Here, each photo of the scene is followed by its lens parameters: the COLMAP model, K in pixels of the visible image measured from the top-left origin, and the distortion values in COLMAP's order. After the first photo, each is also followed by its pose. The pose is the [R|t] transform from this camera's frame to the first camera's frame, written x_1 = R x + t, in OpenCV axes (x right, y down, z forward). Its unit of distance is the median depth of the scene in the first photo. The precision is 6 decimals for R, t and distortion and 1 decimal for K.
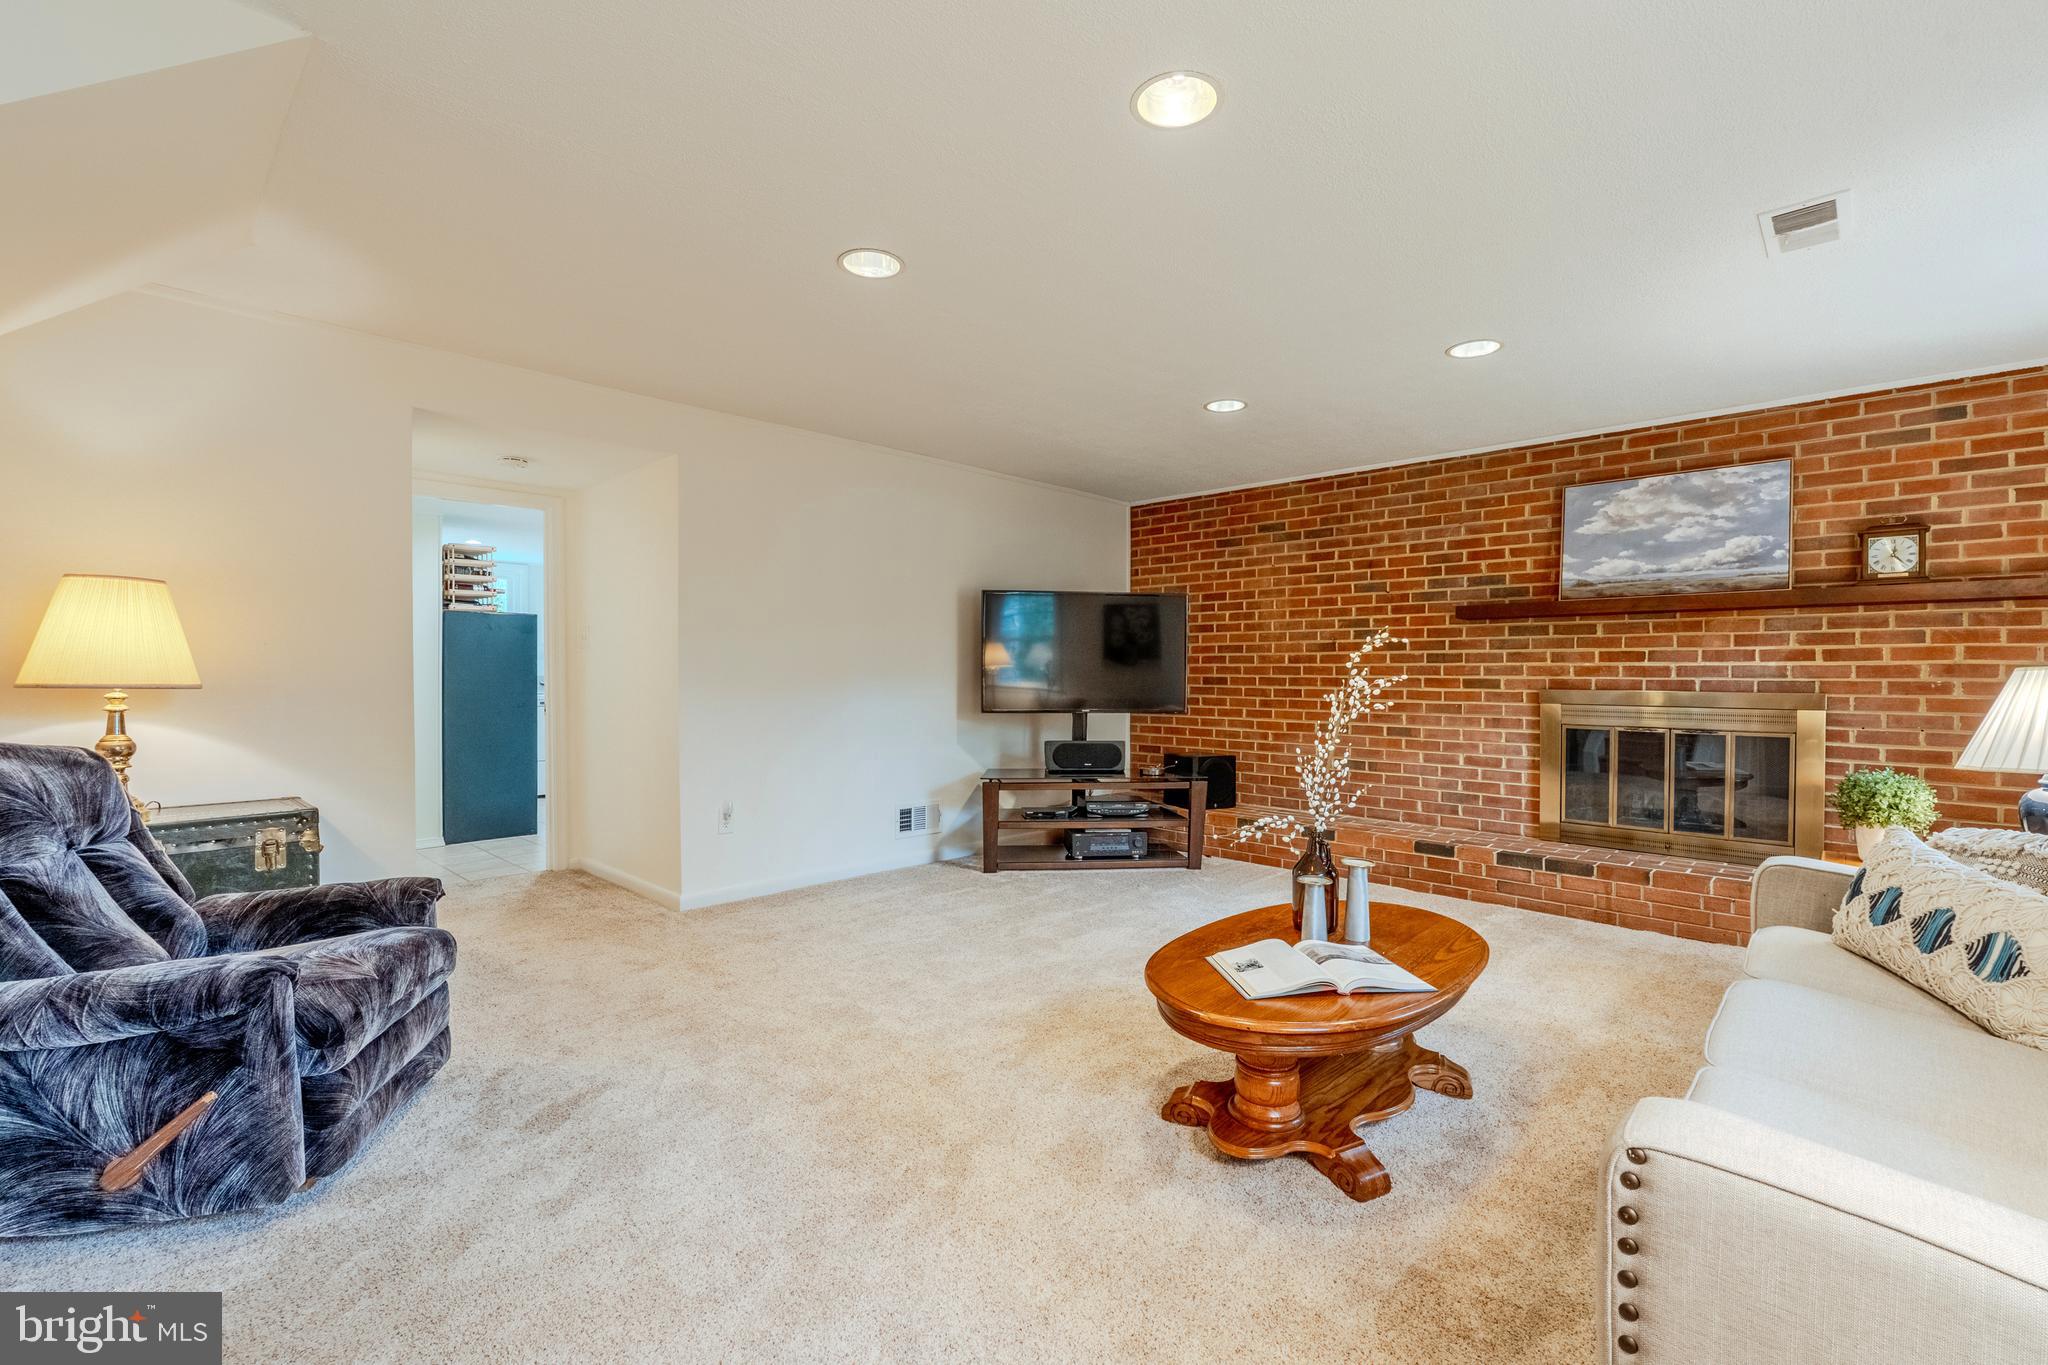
lens RADIAL K [[889.9, 0, 1028.3], [0, 889.9, 682.4], [0, 0, 1]] dist [-0.002794, 0.000256]
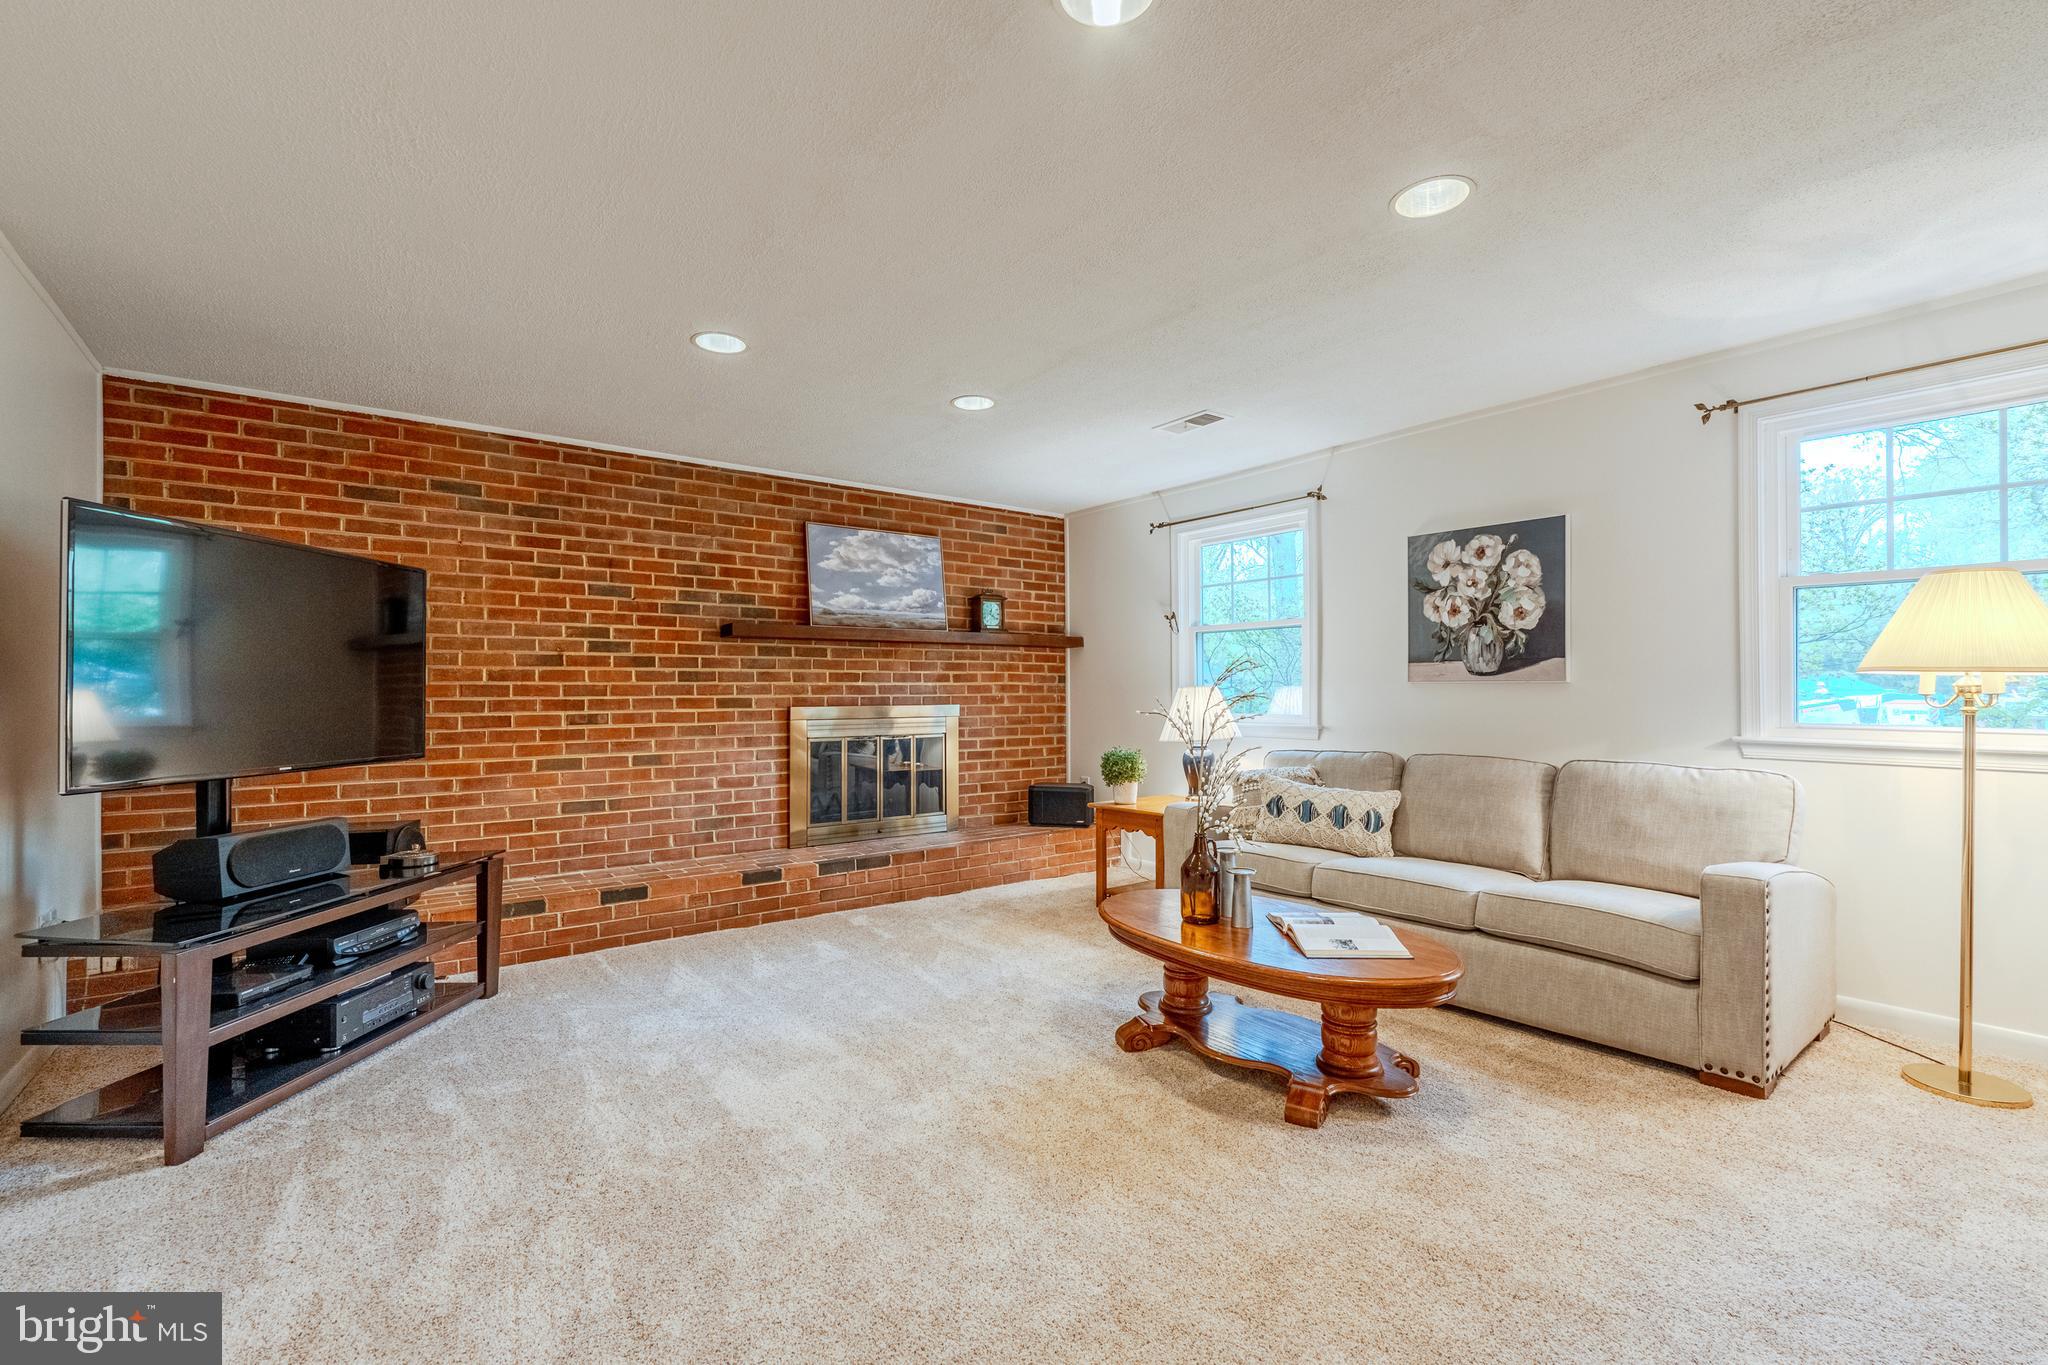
lens RADIAL K [[889.9, 0, 1028.3], [0, 889.9, 682.4], [0, 0, 1]] dist [-0.002794, 0.000256]
pose [[0.155313, 0.005242, 0.987851, -0.421281], [0.016790, 0.999827, -0.007946, -0.008336], [-0.987723, 0.017820, 0.155198, 0.537575]]
